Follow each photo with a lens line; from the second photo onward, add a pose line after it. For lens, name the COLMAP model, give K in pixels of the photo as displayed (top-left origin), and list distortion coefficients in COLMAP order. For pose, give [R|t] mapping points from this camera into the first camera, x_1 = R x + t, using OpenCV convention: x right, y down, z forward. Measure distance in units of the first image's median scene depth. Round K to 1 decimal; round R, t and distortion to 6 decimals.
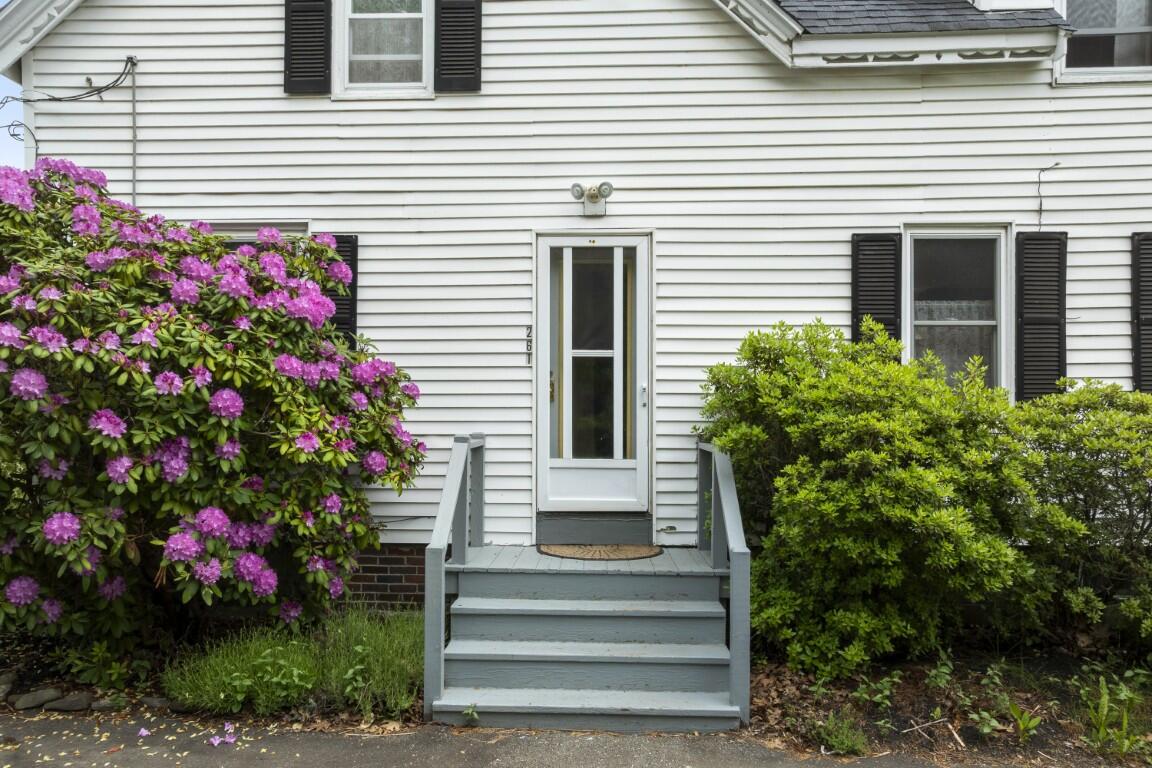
lens RADIAL K [[824.1, 0, 575.2], [0, 824.1, 412.6], [0, 0, 1]] dist [-0.002152, 0.000600]
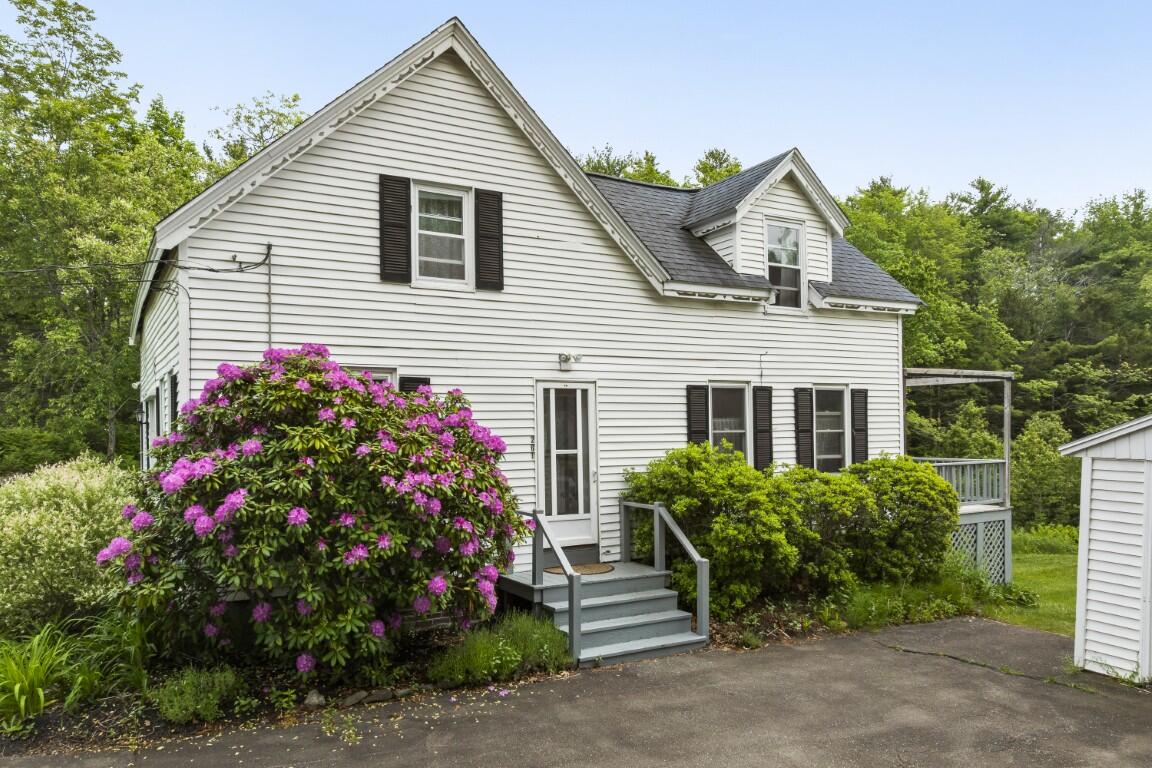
lens RADIAL K [[811.6, 0, 576.0], [0, 811.6, 384.0], [0, 0, 1]] dist [-0.001655, 0.000413]
pose [[0.848457, 0.017015, 0.528990, -0.856521], [0.005460, 0.999149, -0.040896, -0.144653], [-0.529236, 0.037586, 0.847642, -0.432362]]
